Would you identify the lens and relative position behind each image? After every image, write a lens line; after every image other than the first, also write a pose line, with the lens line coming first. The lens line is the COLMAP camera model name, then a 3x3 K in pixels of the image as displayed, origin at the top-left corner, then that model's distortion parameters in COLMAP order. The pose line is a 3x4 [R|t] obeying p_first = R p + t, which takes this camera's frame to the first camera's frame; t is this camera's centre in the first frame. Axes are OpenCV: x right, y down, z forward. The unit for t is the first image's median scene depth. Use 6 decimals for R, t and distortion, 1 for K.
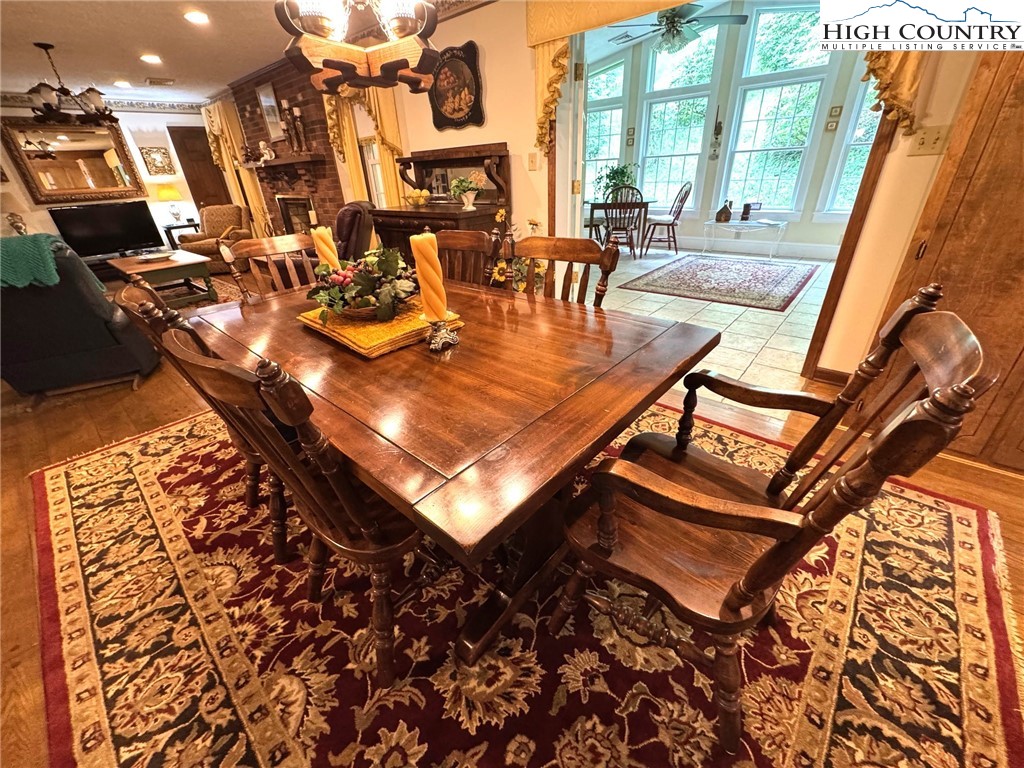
lens RADIAL K [[414.8, 0, 512.0], [0, 414.8, 384.0], [0, 0, 1]] dist [0.000626, 0.000122]
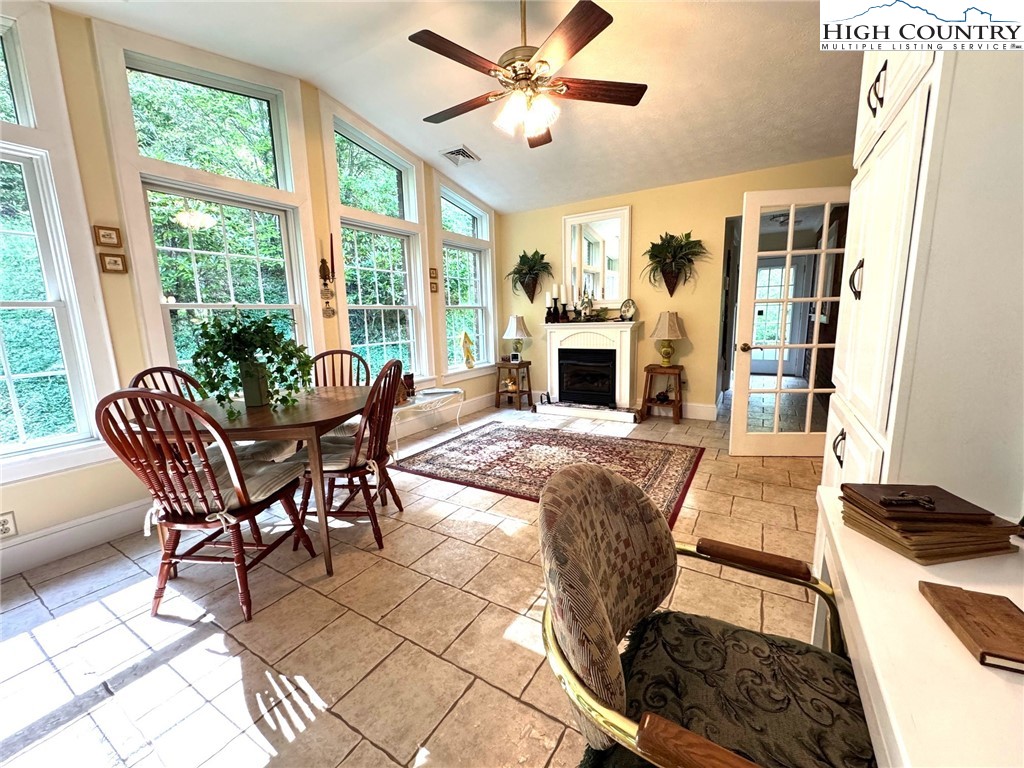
lens RADIAL K [[414.8, 0, 512.0], [0, 414.8, 384.0], [0, 0, 1]] dist [0.000626, 0.000122]
pose [[-0.178652, -0.112072, 0.977509, -0.186196], [0.481336, 0.856537, 0.186173, -0.614854], [-0.858137, 0.503770, -0.099078, 1.223045]]
